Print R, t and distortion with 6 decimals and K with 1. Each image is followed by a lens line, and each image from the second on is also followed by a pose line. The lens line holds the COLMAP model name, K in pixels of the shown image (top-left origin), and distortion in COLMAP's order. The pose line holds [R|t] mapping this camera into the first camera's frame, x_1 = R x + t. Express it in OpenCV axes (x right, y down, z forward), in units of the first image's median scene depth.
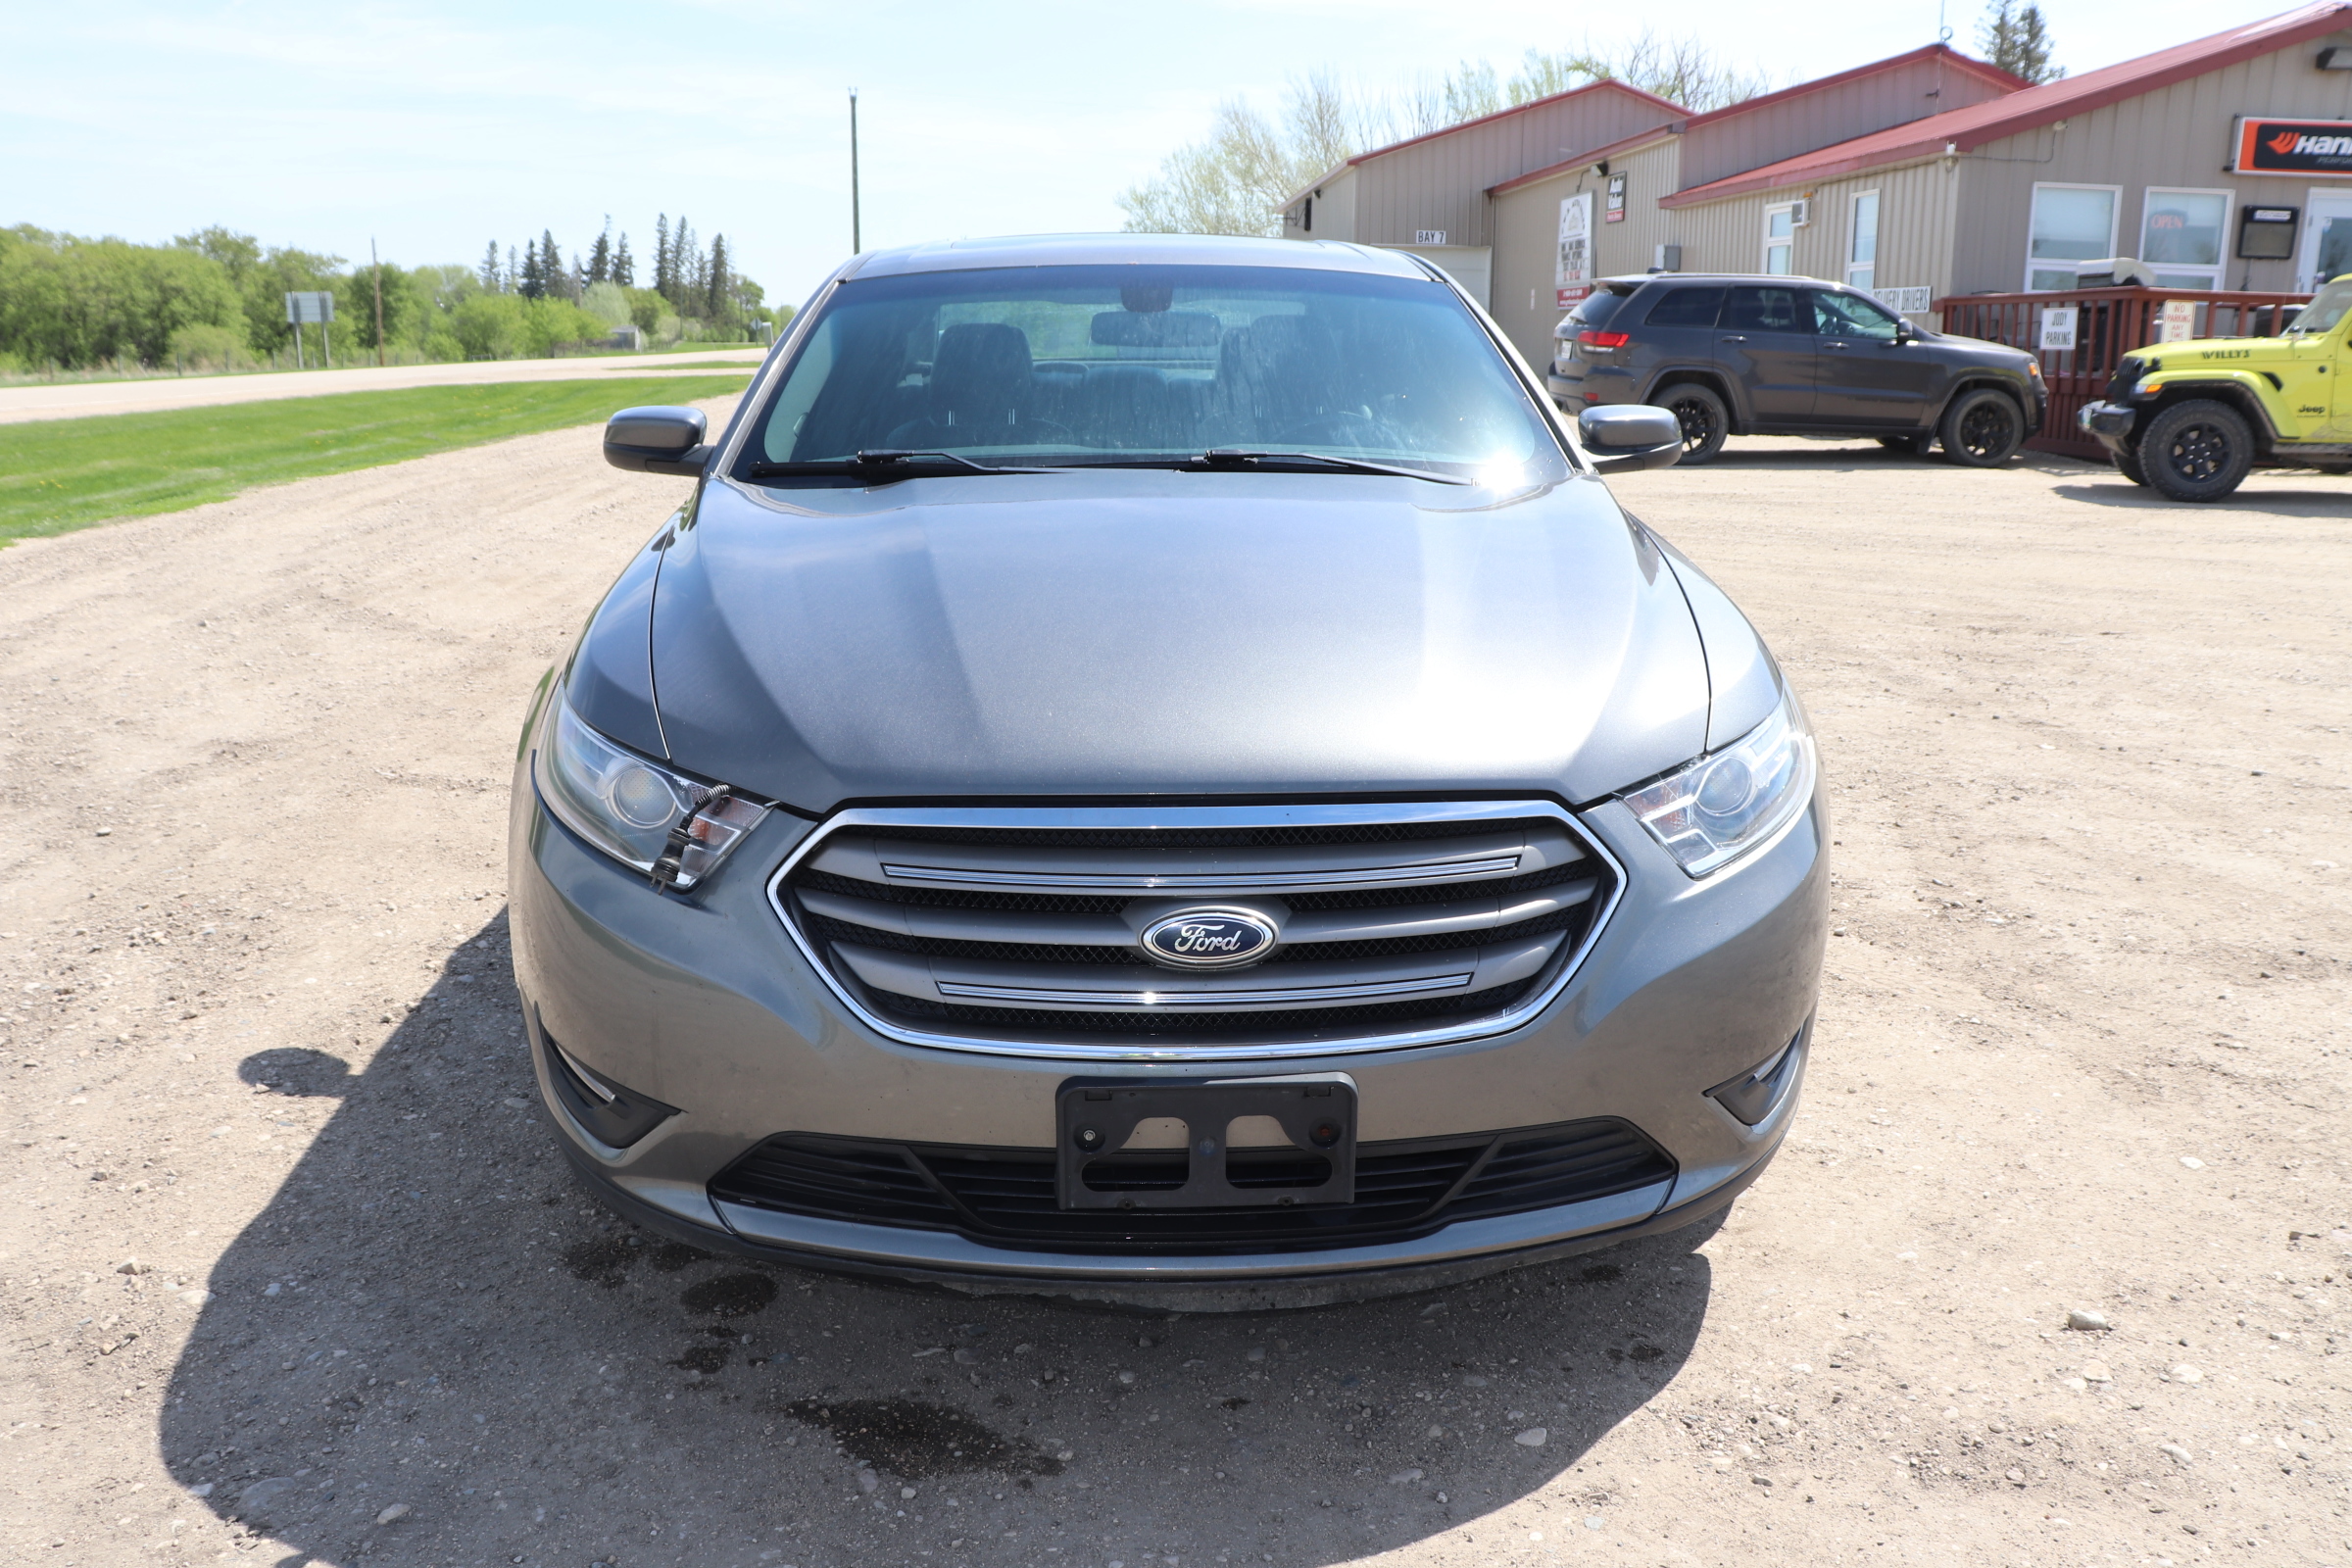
lens RADIAL K [[1893.8, 0, 1176.0], [0, 1893.8, 784.0], [0, 0, 1]] dist [-0.172559, 0.142212]
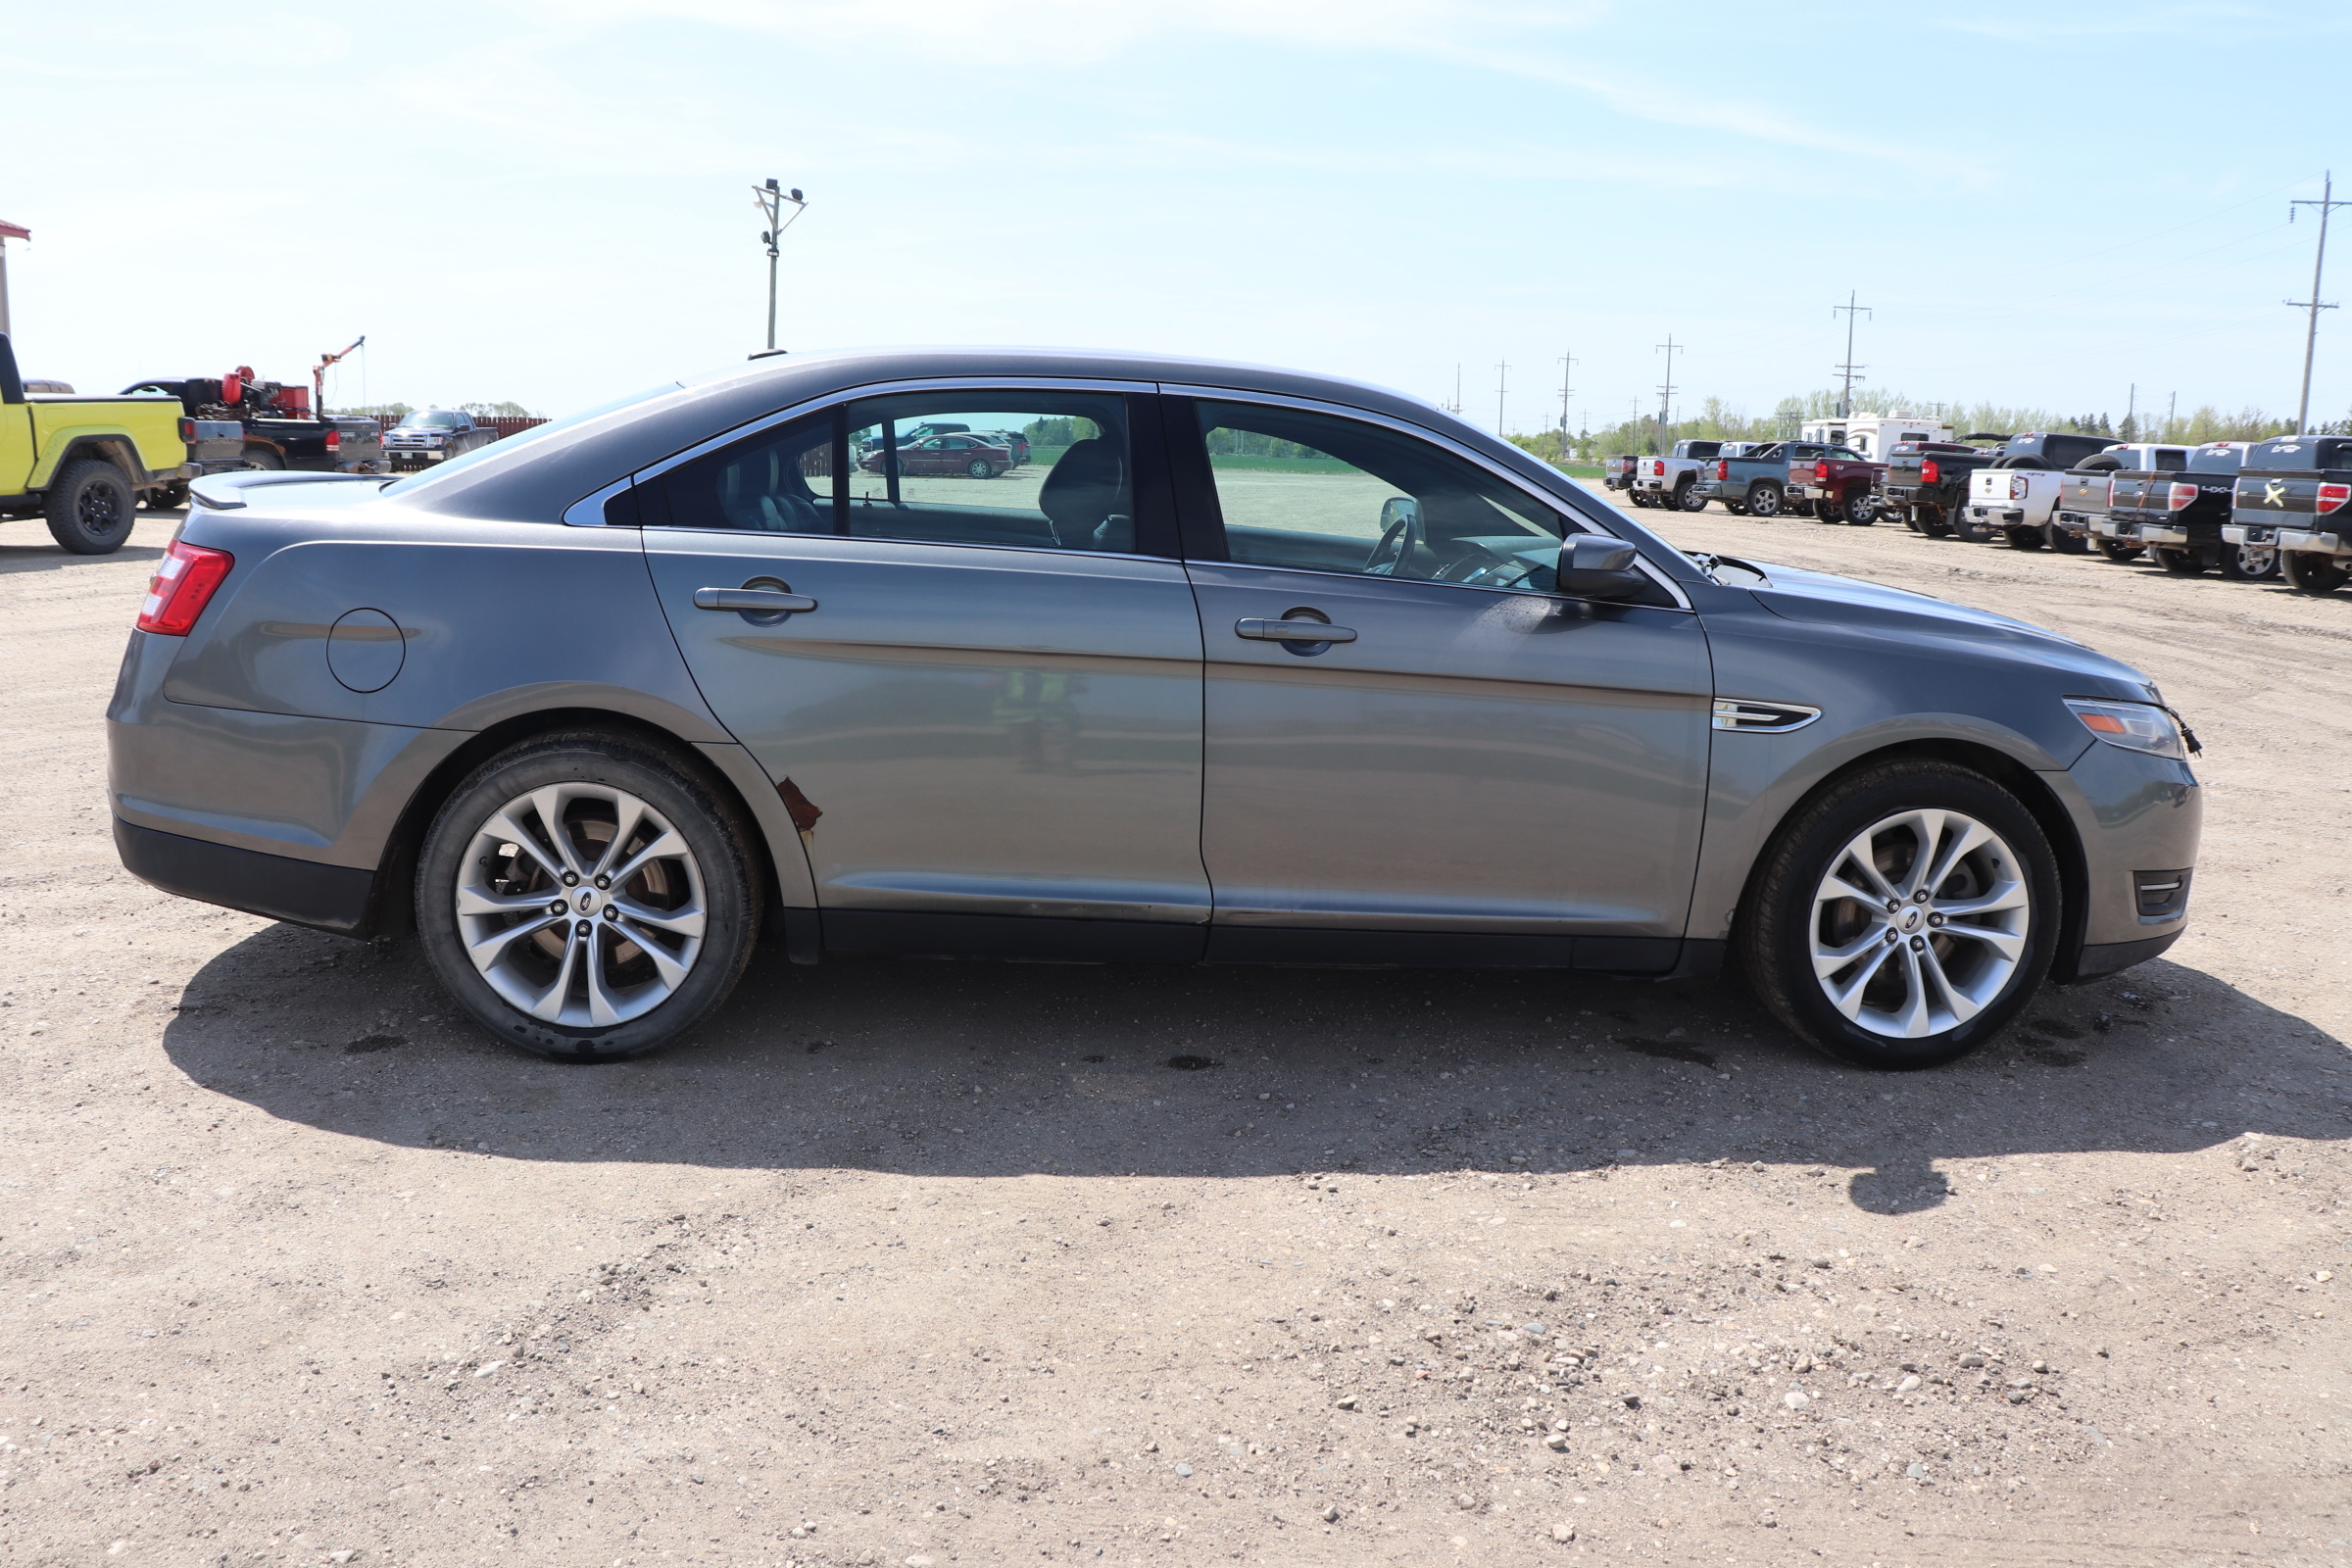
lens RADIAL K [[1914.5, 0, 1176.0], [0, 1914.5, 784.0], [0, 0, 1]] dist [-0.180624, 0.160956]
pose [[-0.013898, -0.183718, 0.982881, -0.204415], [0.205574, 0.961452, 0.182619, -0.046726], [-0.978543, 0.204593, 0.024405, 0.186043]]
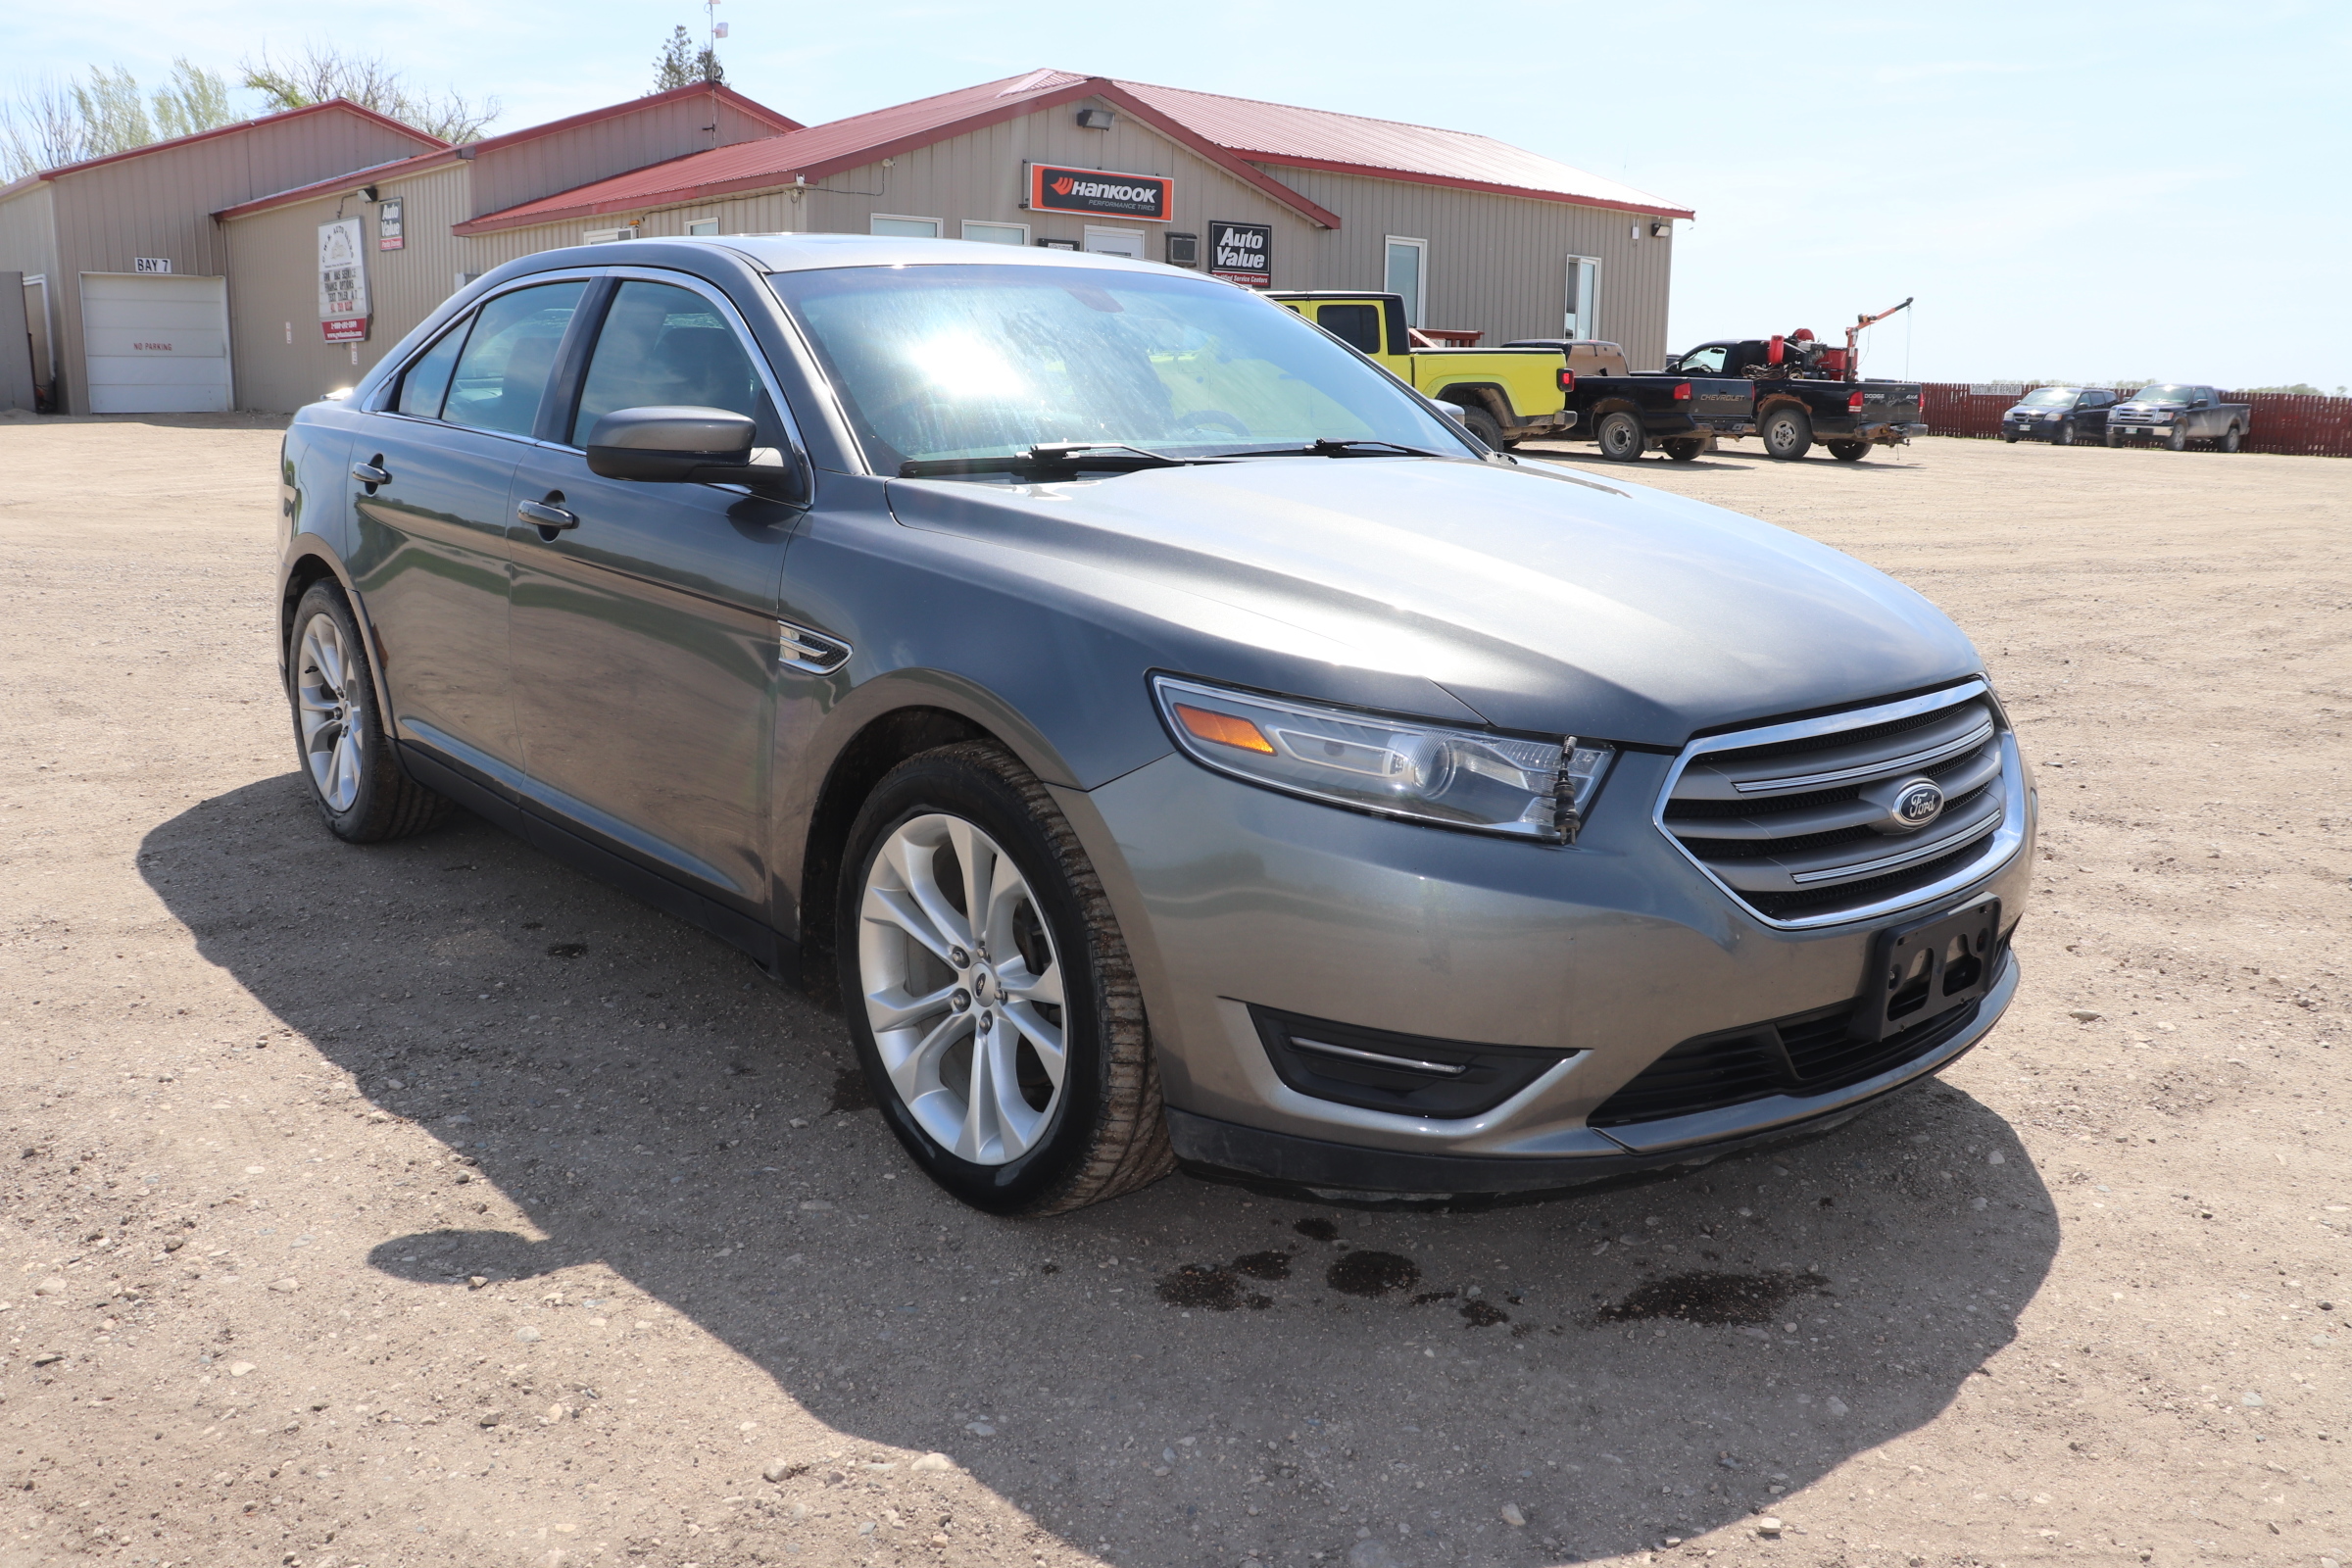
lens RADIAL K [[1914.5, 0, 1176.0], [0, 1914.5, 784.0], [0, 0, 1]] dist [-0.180624, 0.160956]
pose [[0.786716, -0.125007, 0.604526, -0.097870], [0.136051, 0.990314, 0.027728, -0.003011], [-0.602137, 0.060432, 0.796103, 0.025740]]
